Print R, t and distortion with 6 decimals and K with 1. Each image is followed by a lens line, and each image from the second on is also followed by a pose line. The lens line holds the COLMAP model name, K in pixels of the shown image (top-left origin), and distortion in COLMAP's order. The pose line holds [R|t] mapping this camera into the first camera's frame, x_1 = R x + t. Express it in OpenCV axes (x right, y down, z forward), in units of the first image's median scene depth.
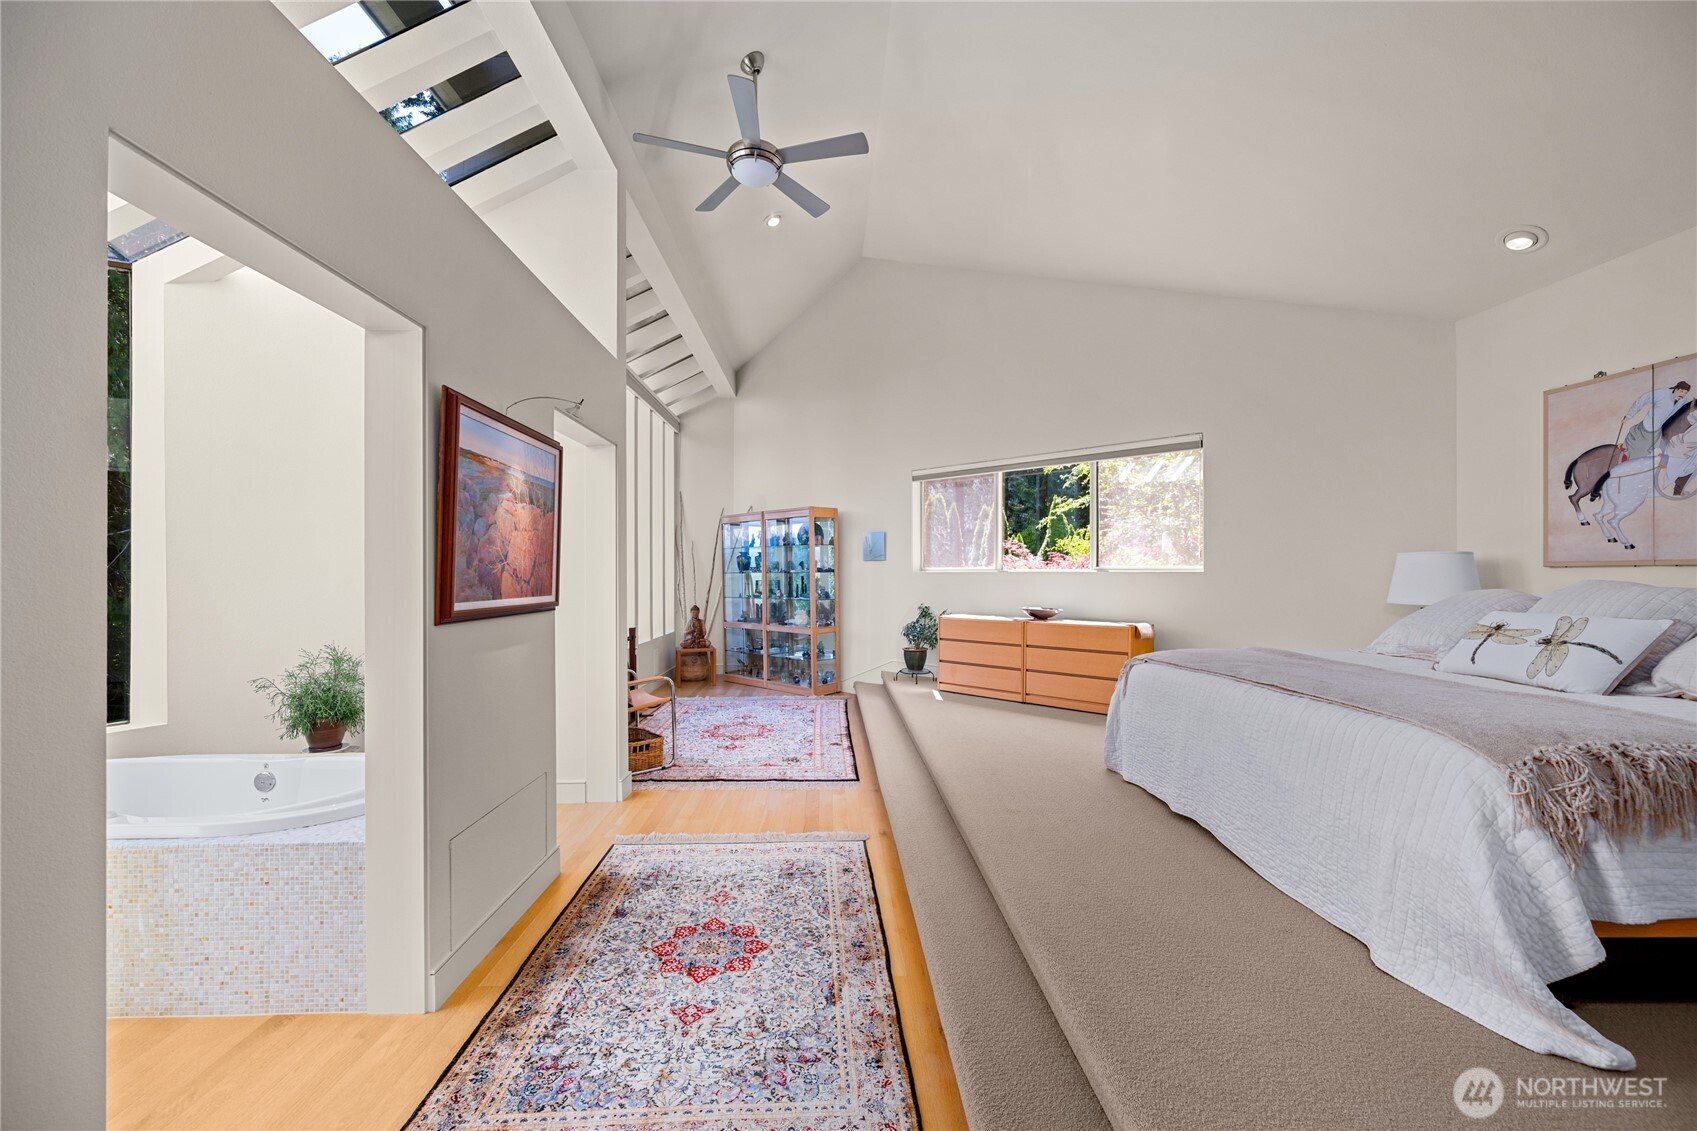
lens RADIAL K [[670.8, 0, 845.9], [0, 670.8, 572.4], [0, 0, 1]] dist [-0.001896, -0.000096]
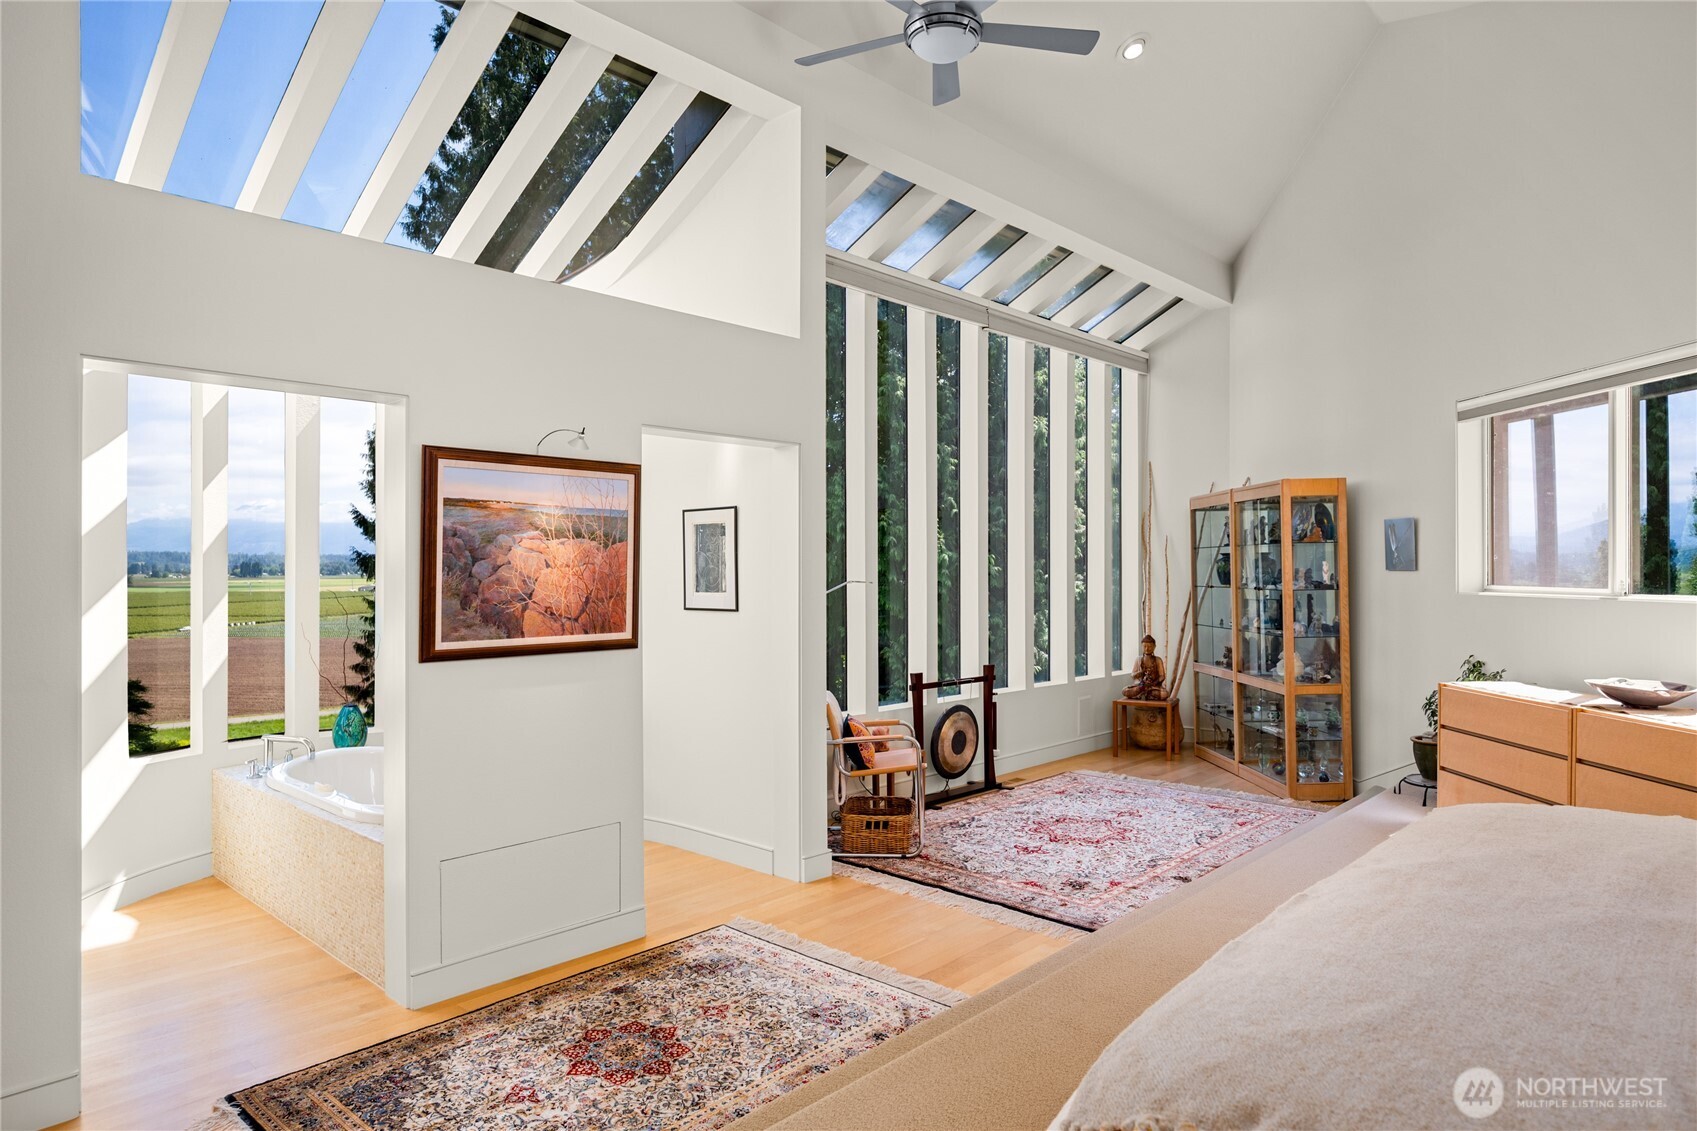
lens RADIAL K [[1017.0, 0, 842.0], [0, 1017.0, 566.4], [0, 0, 1]] dist [-0.000342, -0.000297]
pose [[0.706682, -0.001166, -0.707530, 0.702339], [0.002033, 0.999998, 0.000382, -0.051513], [0.707528, -0.001708, 0.706683, 0.202528]]
